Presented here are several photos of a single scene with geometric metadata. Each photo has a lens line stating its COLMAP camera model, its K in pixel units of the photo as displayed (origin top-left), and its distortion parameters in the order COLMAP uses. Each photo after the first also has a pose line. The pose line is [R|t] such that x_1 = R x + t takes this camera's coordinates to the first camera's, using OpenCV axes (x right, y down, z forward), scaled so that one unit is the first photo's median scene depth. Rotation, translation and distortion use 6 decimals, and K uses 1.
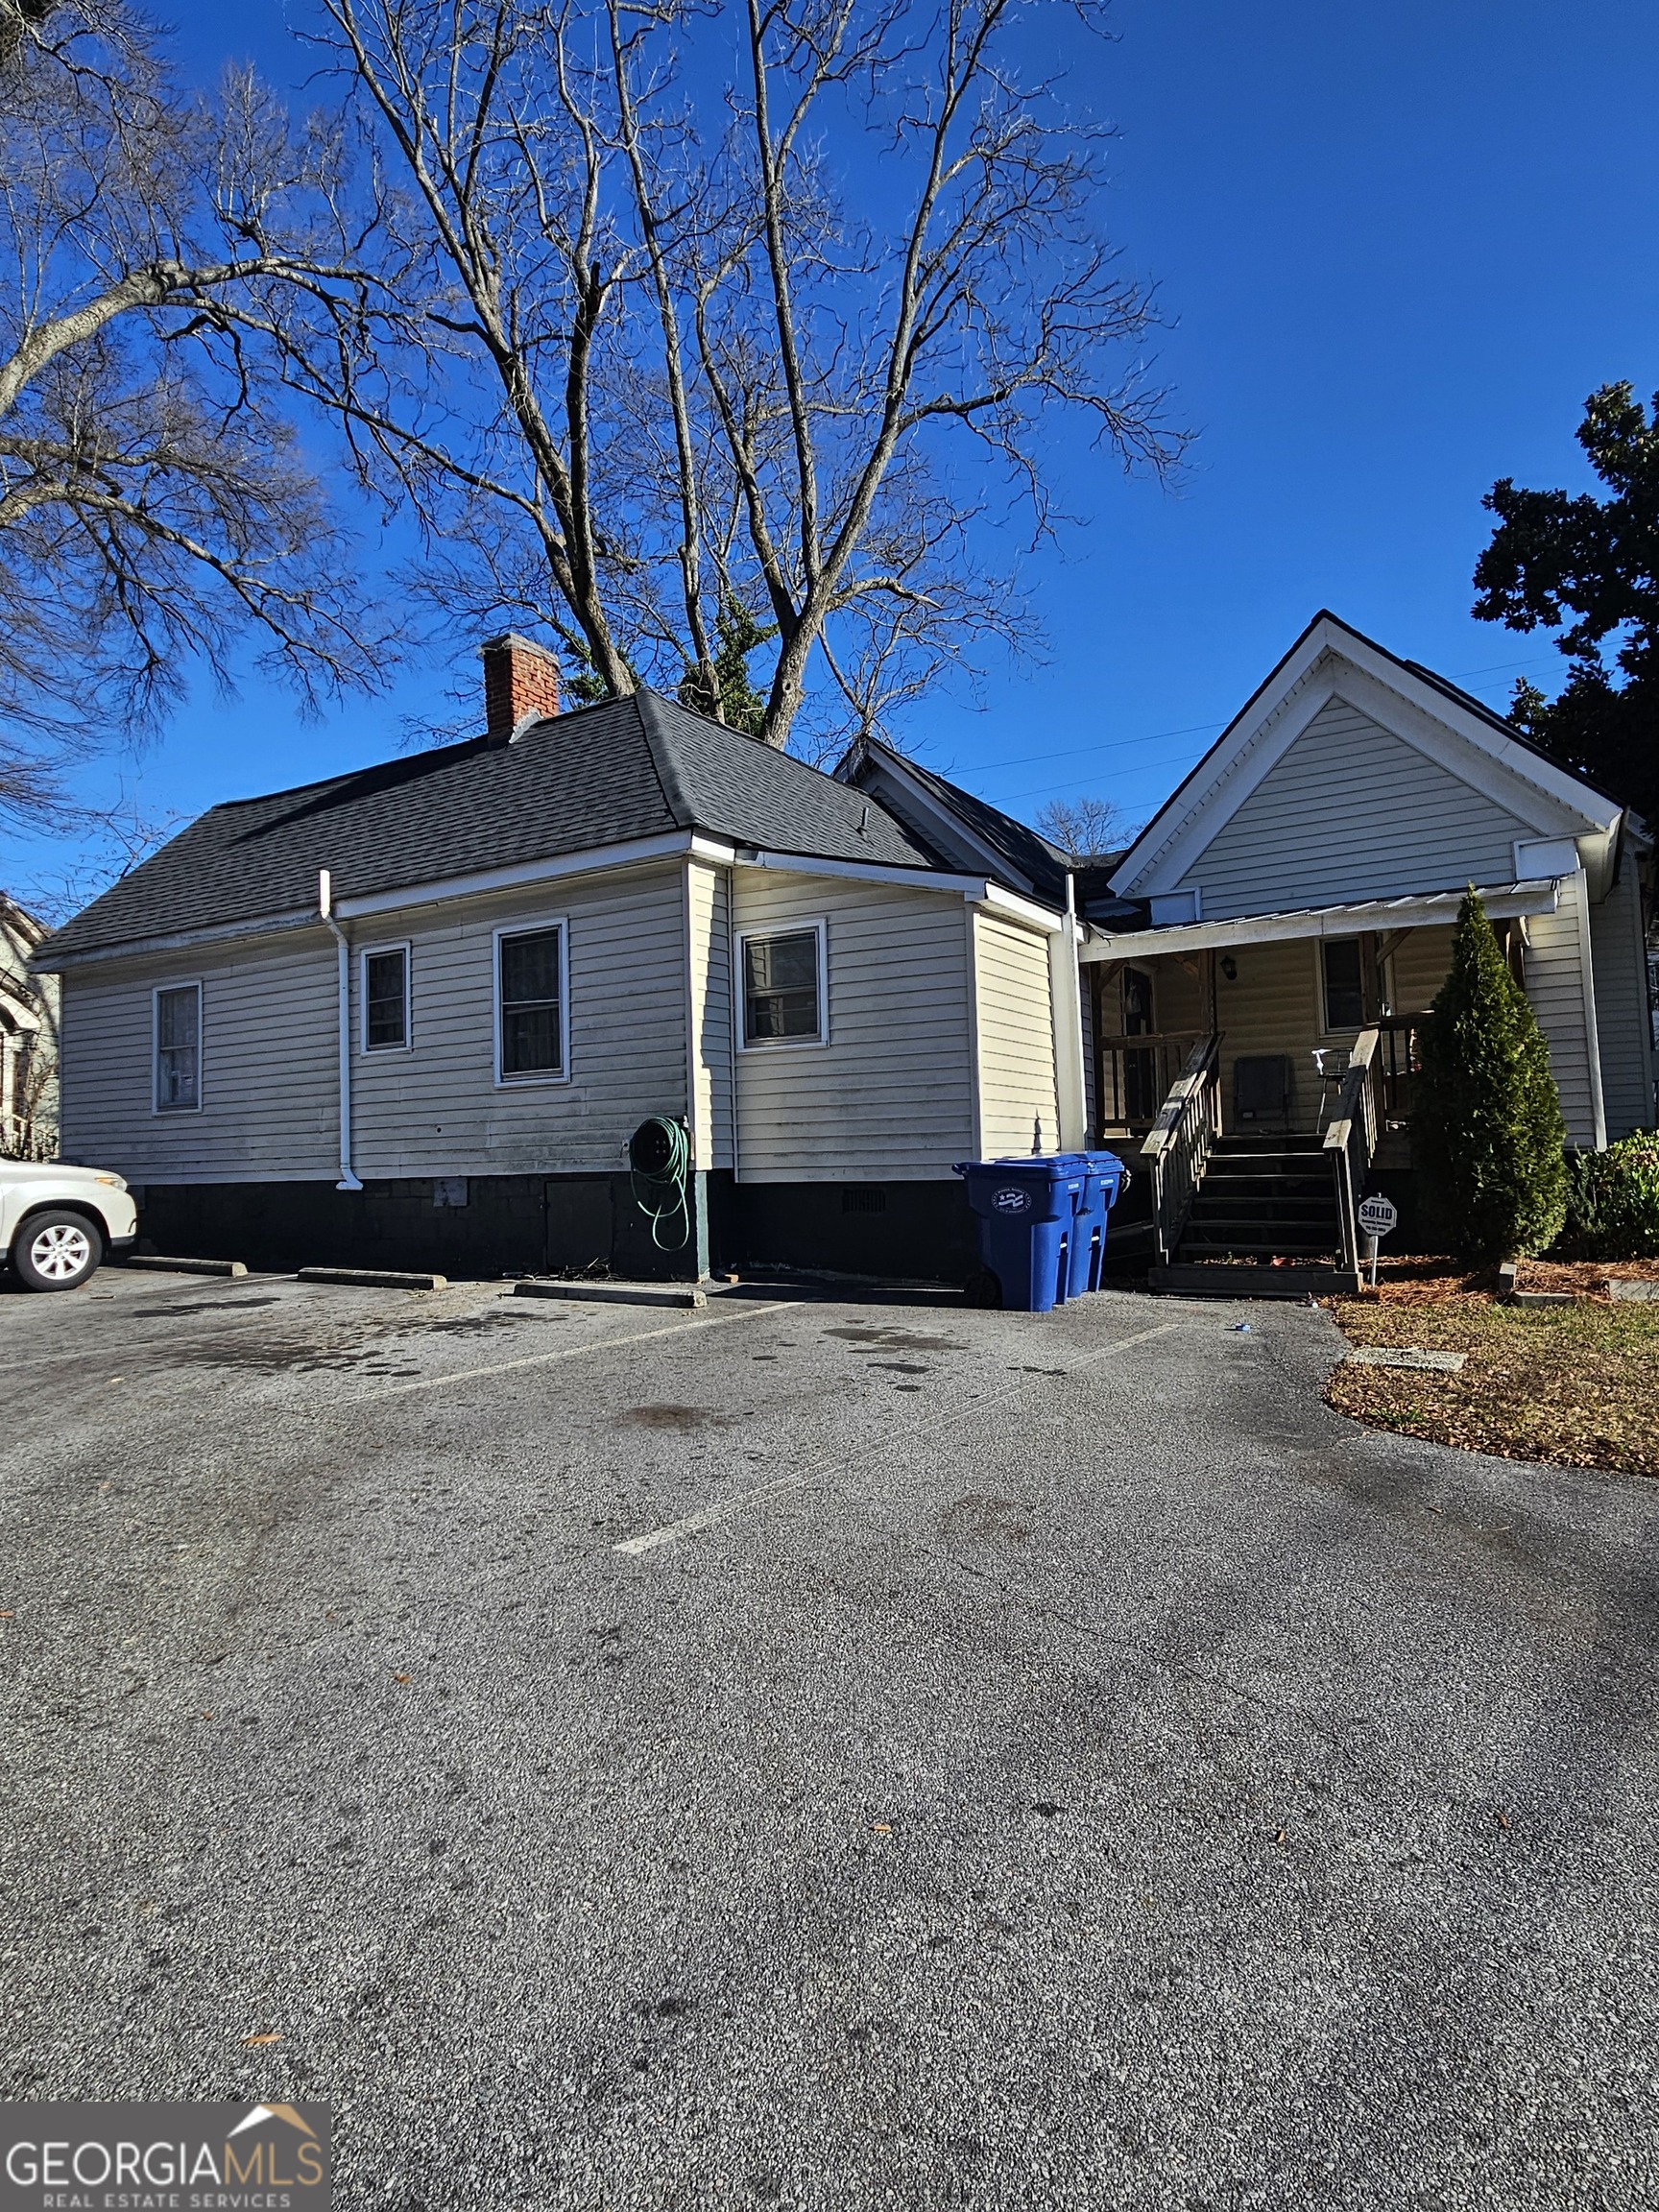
lens RADIAL K [[1366.3, 0, 897.2], [0, 1366.3, 1088.0], [0, 0, 1]] dist [-0.001907, 0.002738]
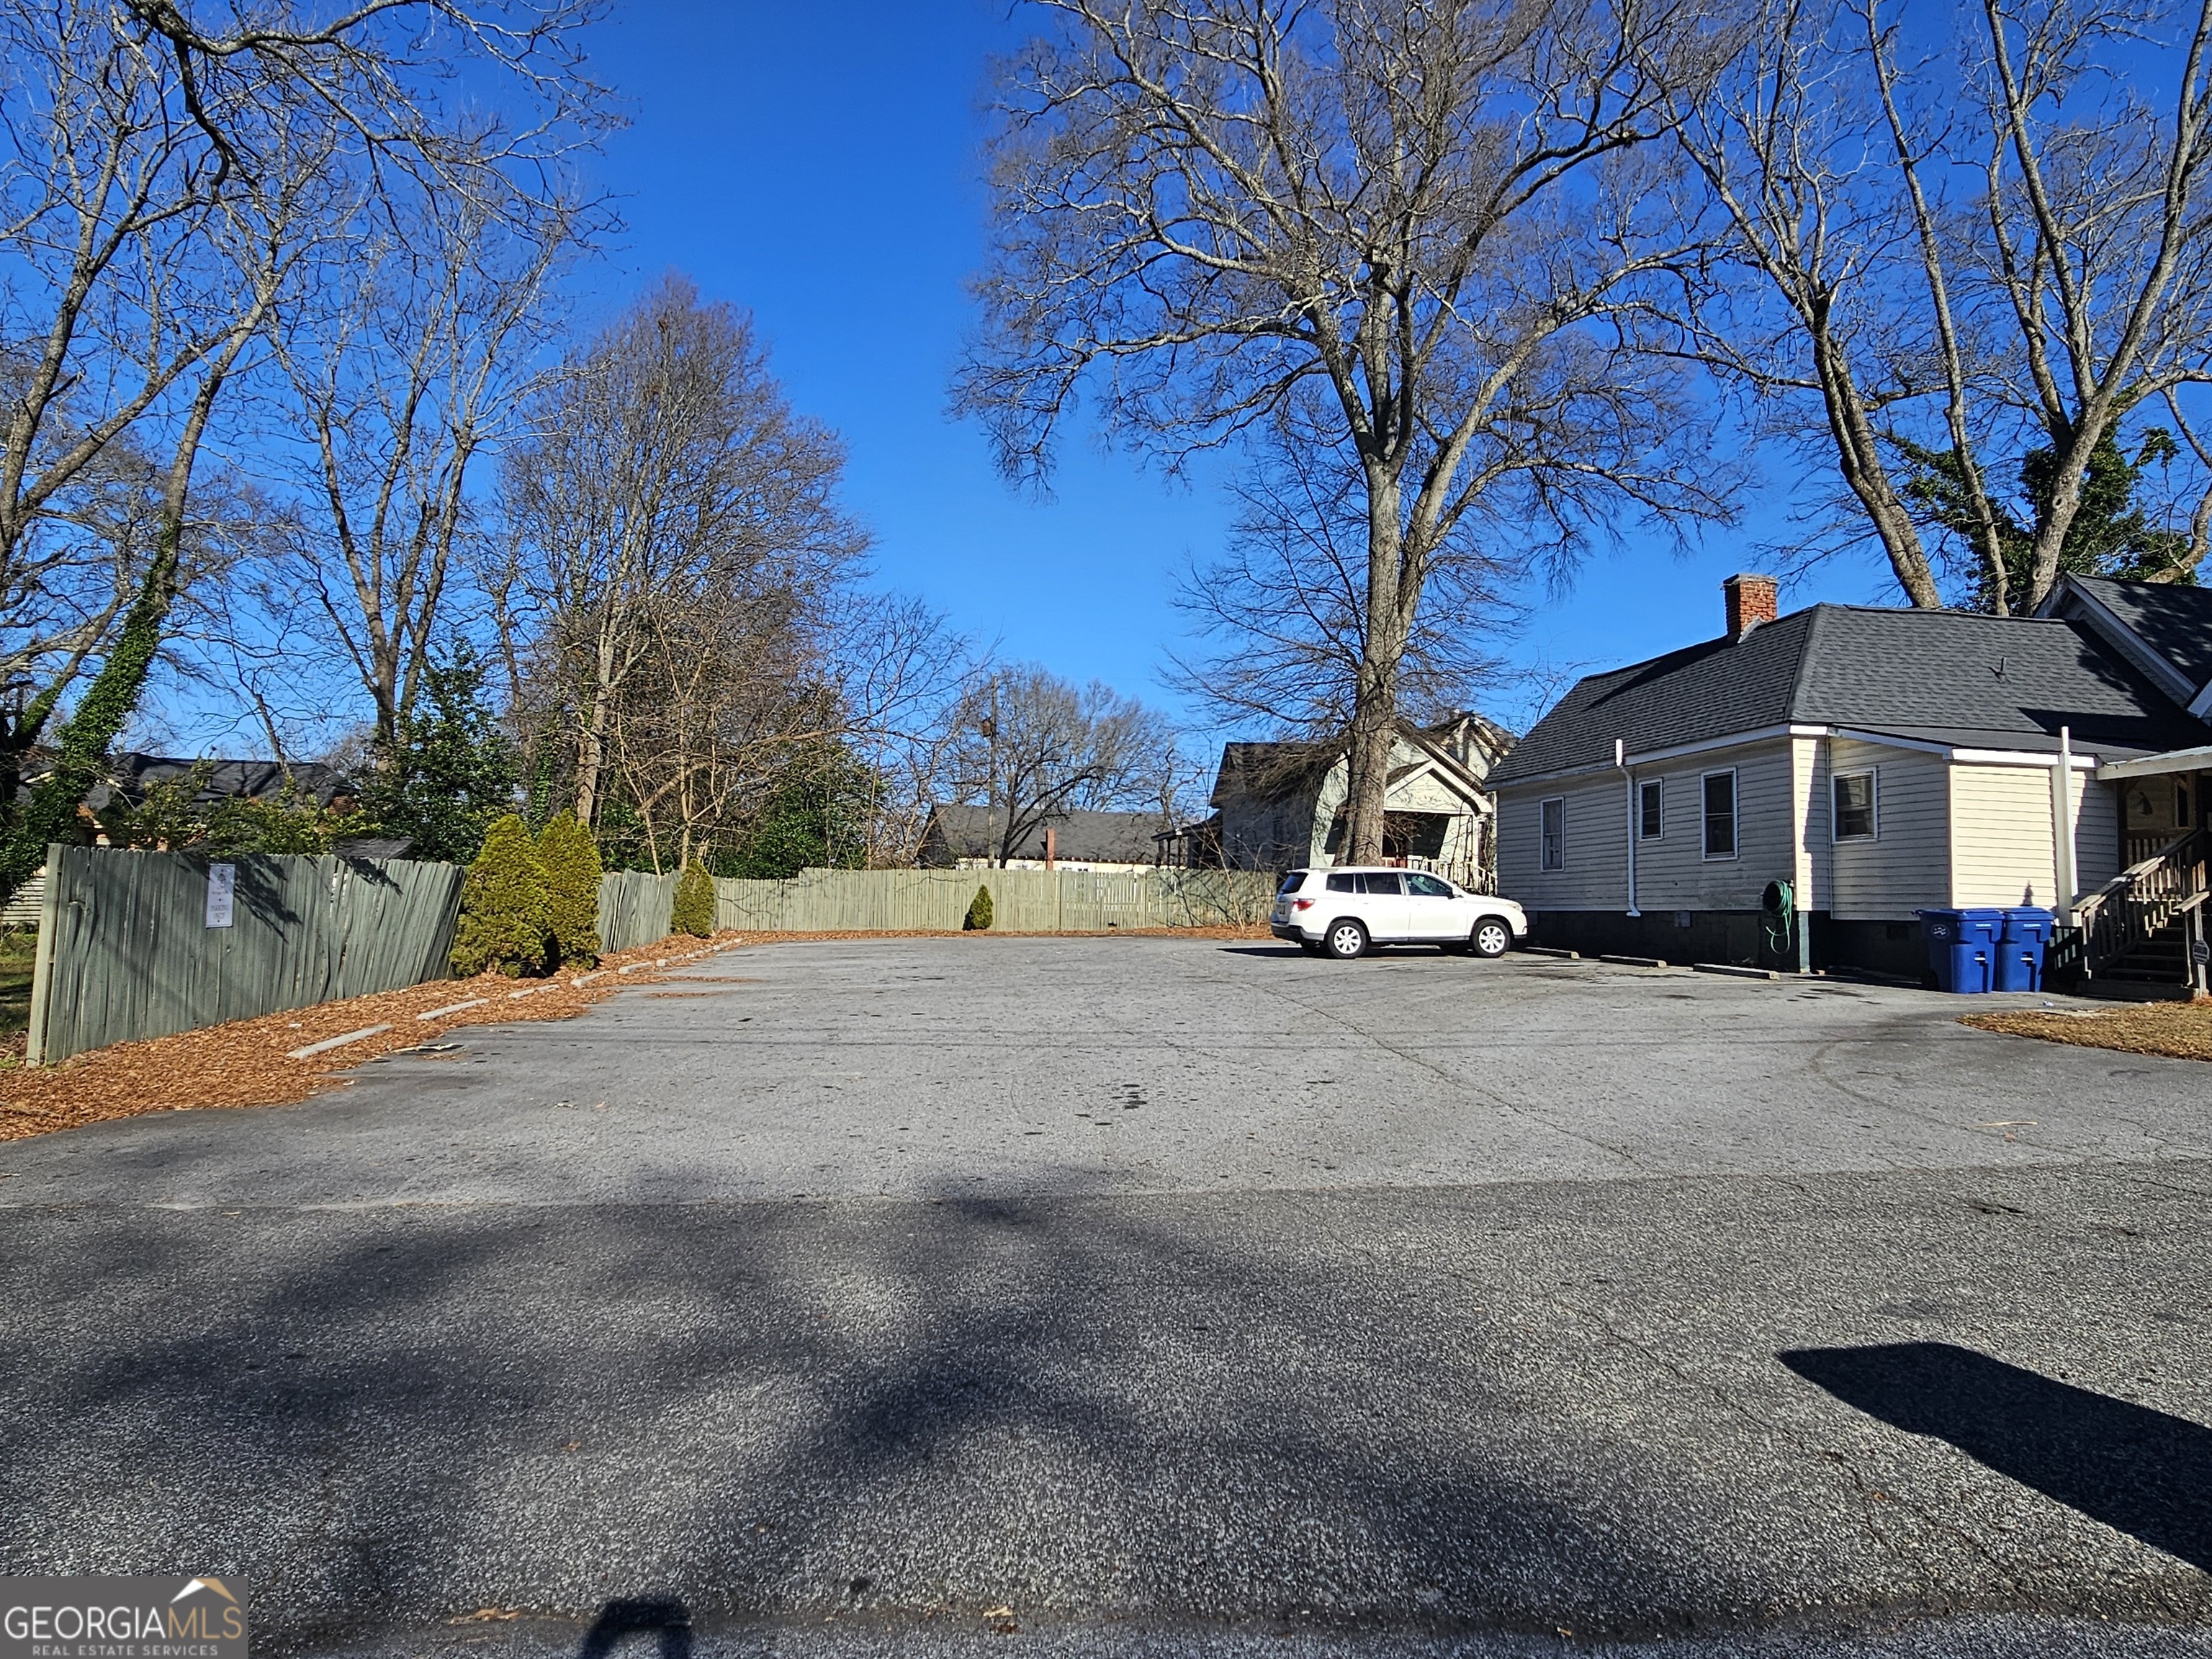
lens RADIAL K [[1366.3, 0, 1114.4], [0, 1366.3, 813.0], [0, 0, 1]] dist [-0.001907, 0.002738]
pose [[0.666139, -0.016065, -0.745655, 0.513854], [0.005381, 0.999845, -0.016734, -0.036813], [0.745808, 0.007135, 0.666122, -0.749318]]
